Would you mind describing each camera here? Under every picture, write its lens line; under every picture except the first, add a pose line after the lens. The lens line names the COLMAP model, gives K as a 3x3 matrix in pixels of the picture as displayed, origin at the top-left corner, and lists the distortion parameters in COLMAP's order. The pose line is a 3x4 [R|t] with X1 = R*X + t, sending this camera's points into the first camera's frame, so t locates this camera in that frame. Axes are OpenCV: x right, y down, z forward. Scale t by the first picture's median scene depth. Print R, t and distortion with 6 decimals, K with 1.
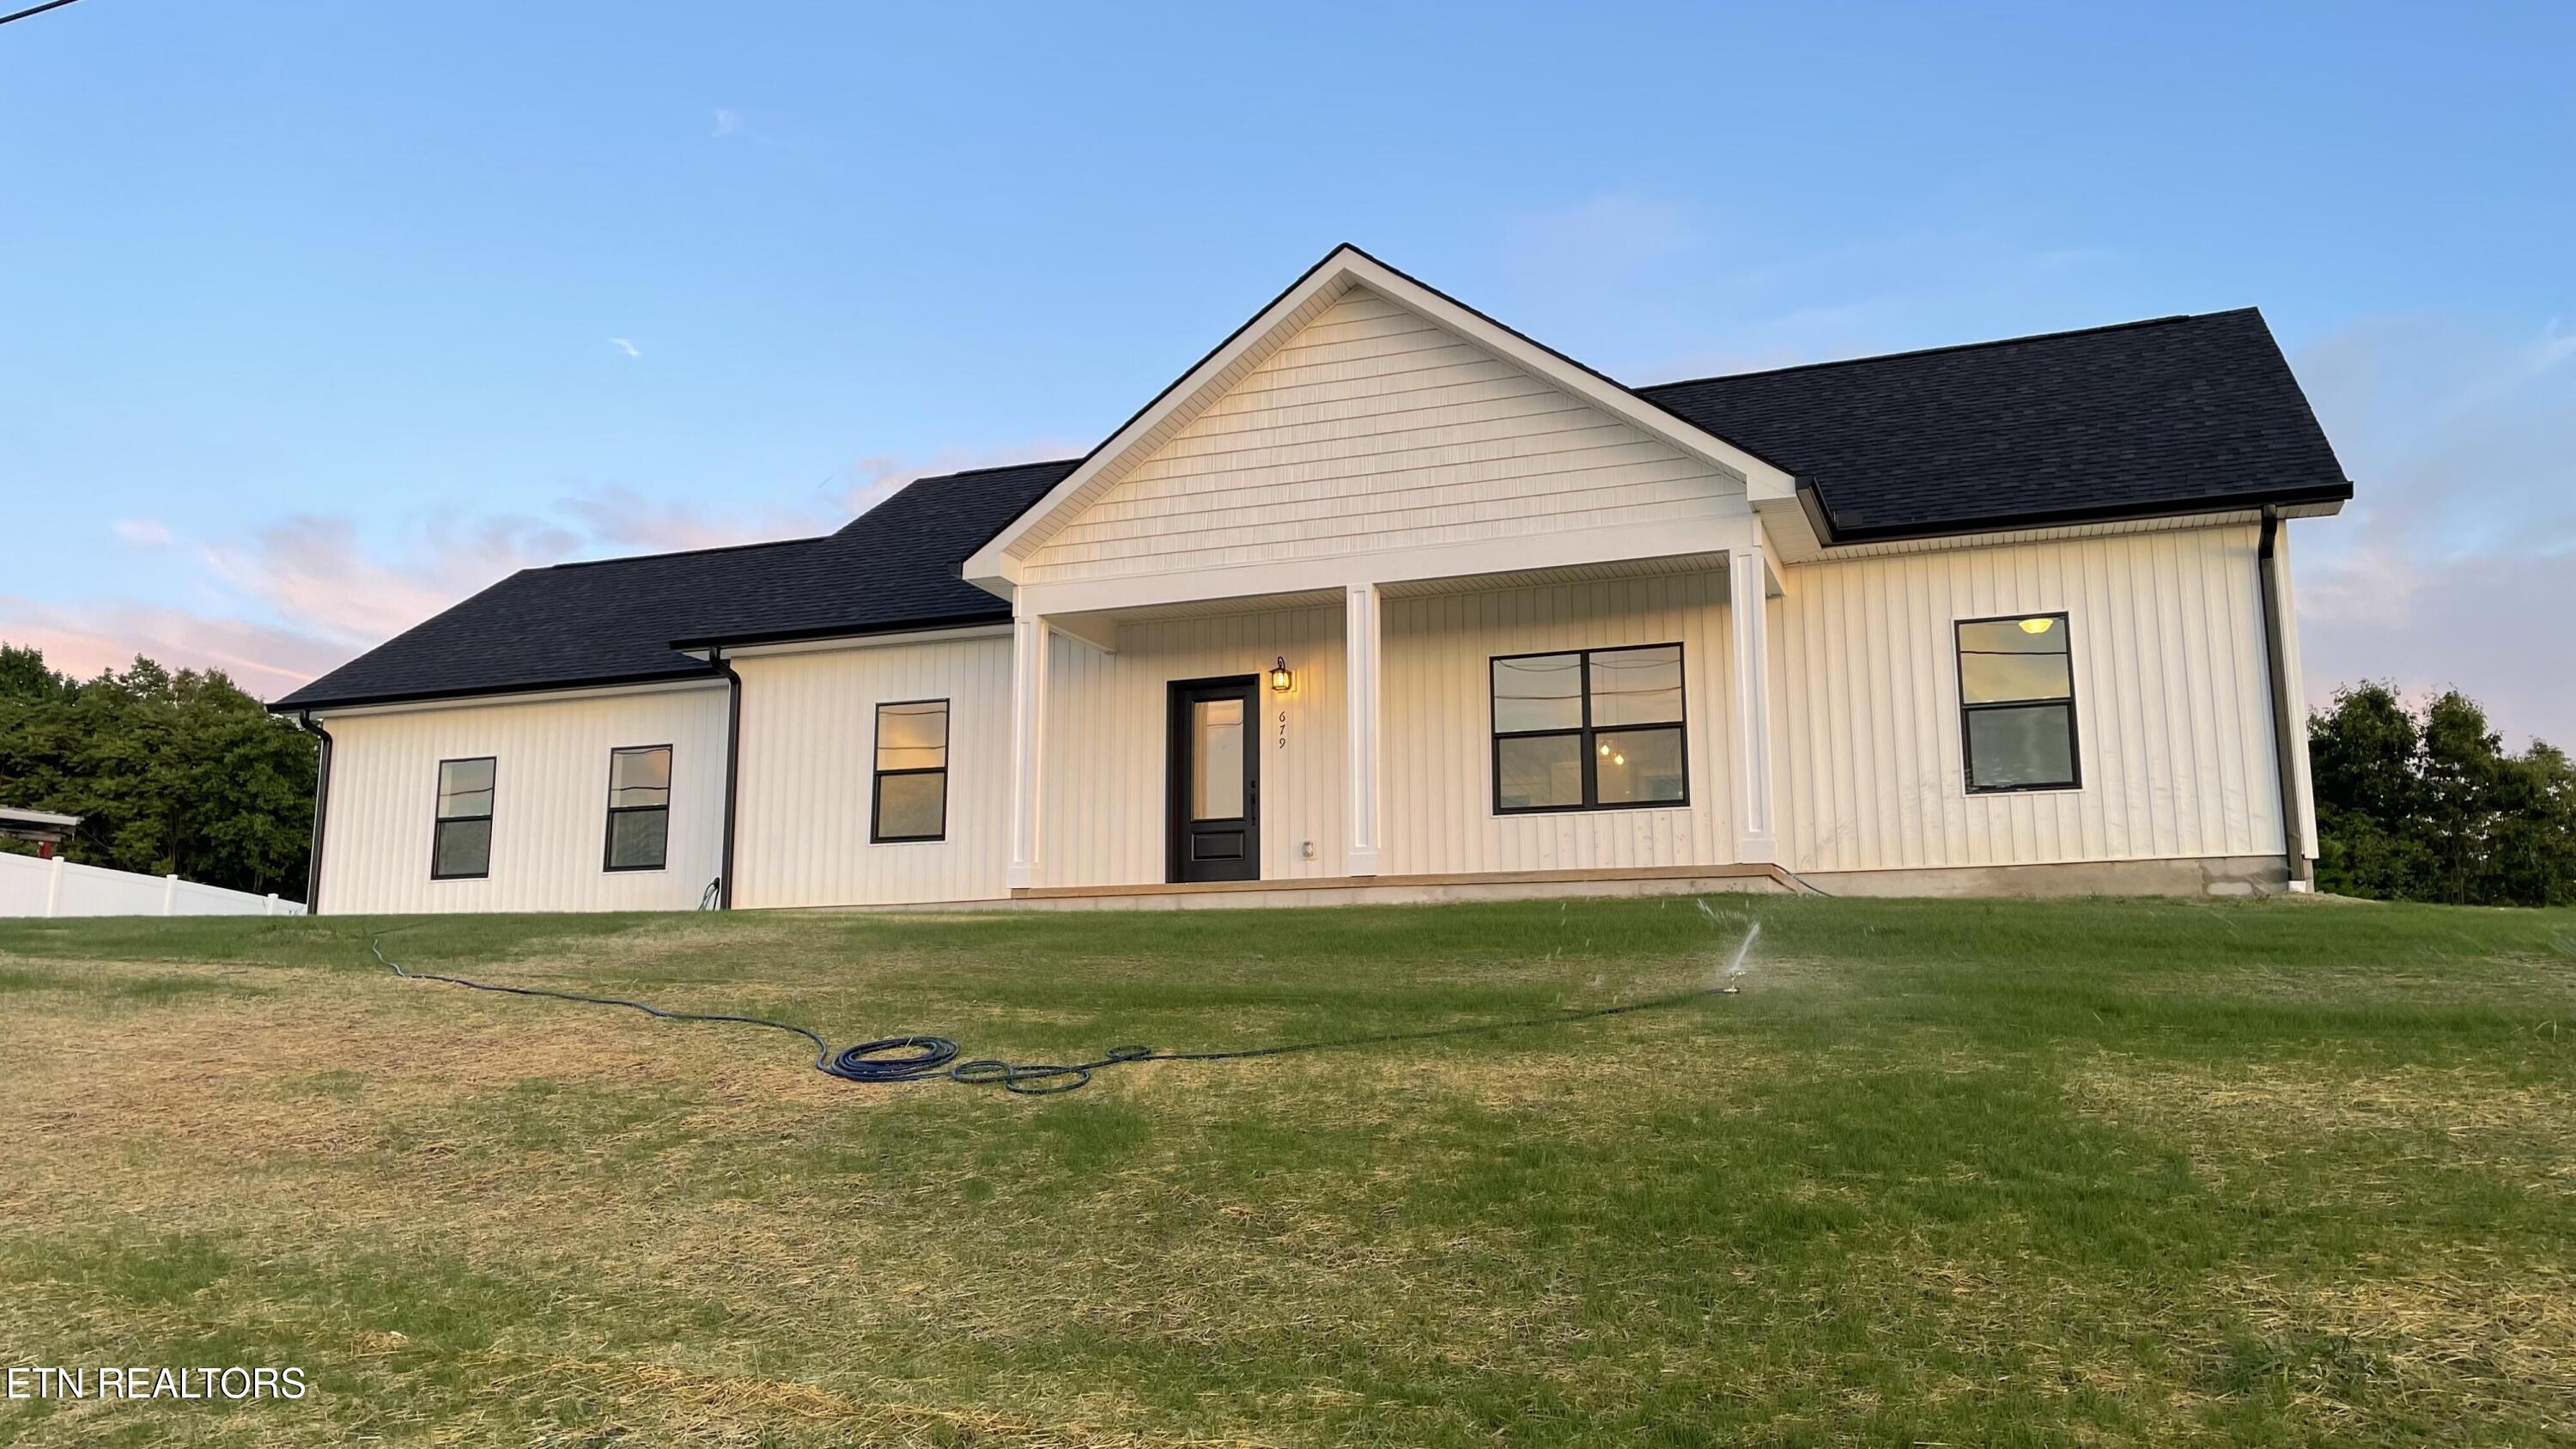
lens RADIAL K [[2081.8, 0, 1288.0], [0, 2081.8, 724.5], [0, 0, 1]] dist [0.123133, -0.172662]
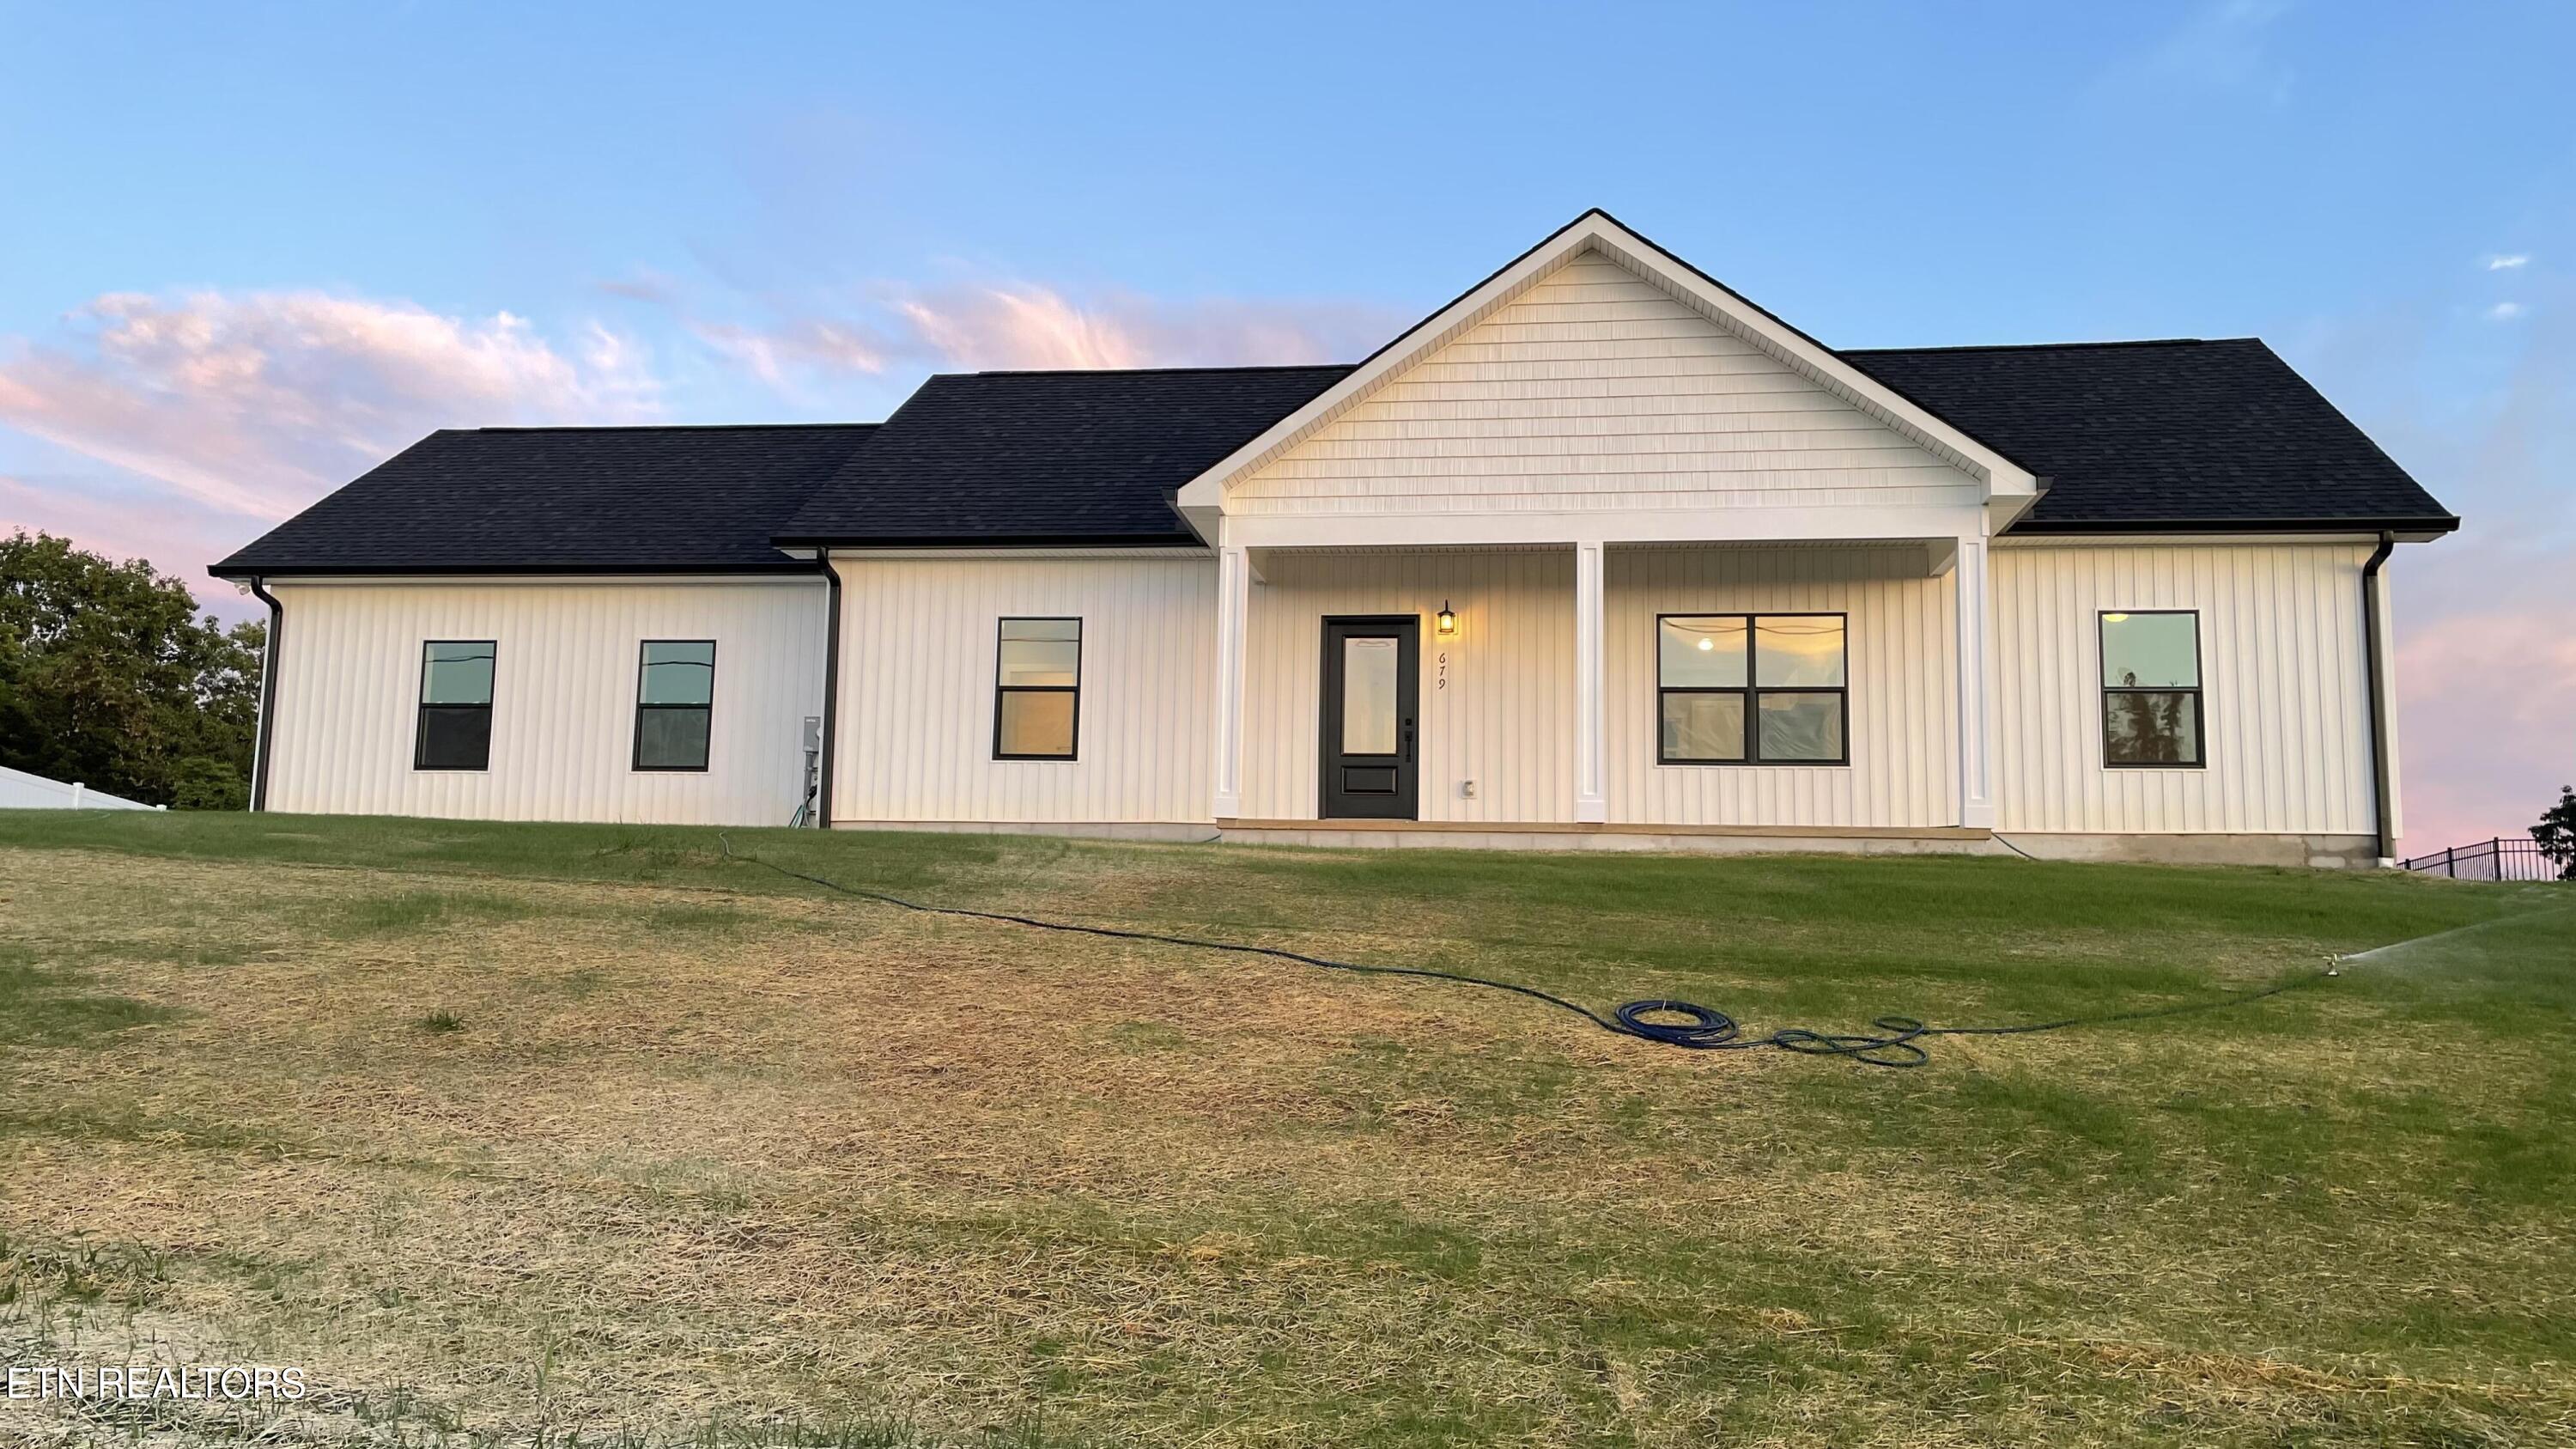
lens RADIAL K [[2081.8, 0, 1288.0], [0, 2081.8, 724.5], [0, 0, 1]] dist [0.123133, -0.172662]
pose [[0.969053, 0.045970, 0.242535, -0.345353], [-0.059040, 0.997154, 0.046895, -0.015762], [-0.239689, -0.059763, 0.969009, 0.020930]]
